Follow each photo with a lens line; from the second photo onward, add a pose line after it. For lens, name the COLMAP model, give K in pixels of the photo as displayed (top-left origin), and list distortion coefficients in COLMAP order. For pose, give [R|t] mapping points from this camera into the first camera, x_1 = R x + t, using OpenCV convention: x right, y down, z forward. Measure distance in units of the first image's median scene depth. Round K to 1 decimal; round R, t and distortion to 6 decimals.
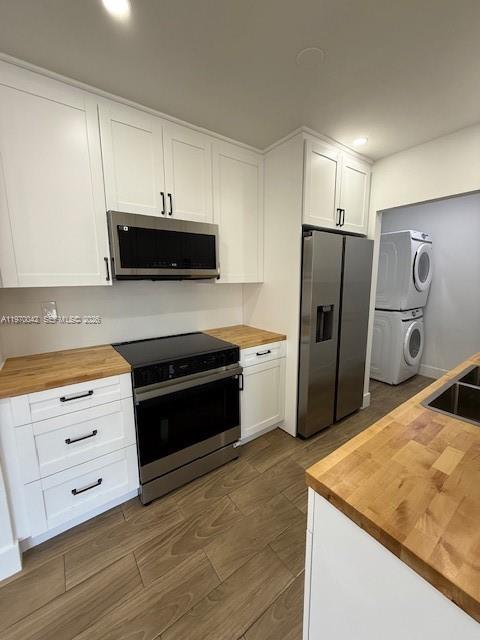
lens RADIAL K [[254.3, 0, 240.0], [0, 254.3, 320.0], [0, 0, 1]] dist [0.000511, -0.000084]
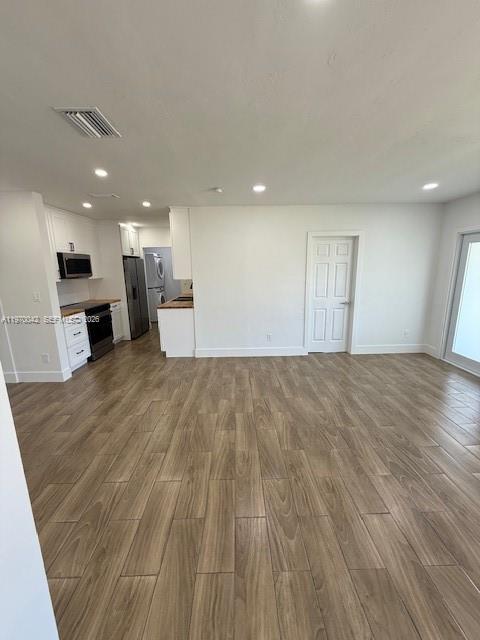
lens RADIAL K [[254.3, 0, 240.0], [0, 254.3, 320.0], [0, 0, 1]] dist [0.000511, -0.000084]
pose [[0.587882, -0.169812, 0.790923, -1.253584], [0.142242, 0.984185, 0.105579, 0.185019], [-0.796343, 0.050434, 0.602739, -1.557314]]
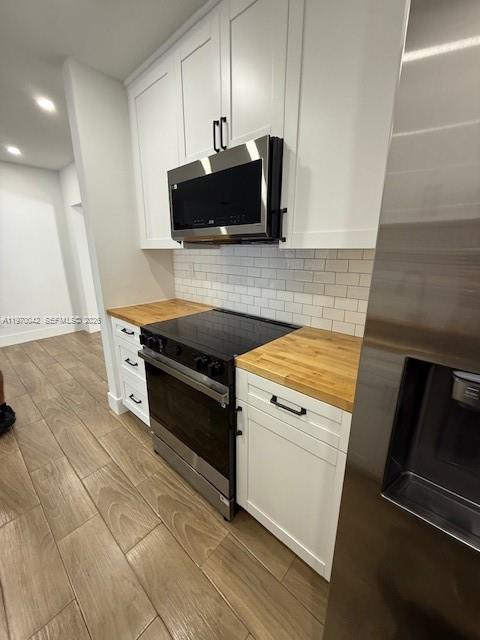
lens RADIAL K [[254.3, 0, 240.0], [0, 254.3, 320.0], [0, 0, 1]] dist [0.000511, -0.000084]
pose [[0.203086, 0.265448, -0.942493, 0.494031], [-0.166921, 0.957848, 0.233805, -0.116549], [0.964828, 0.109839, 0.238834, 0.842331]]
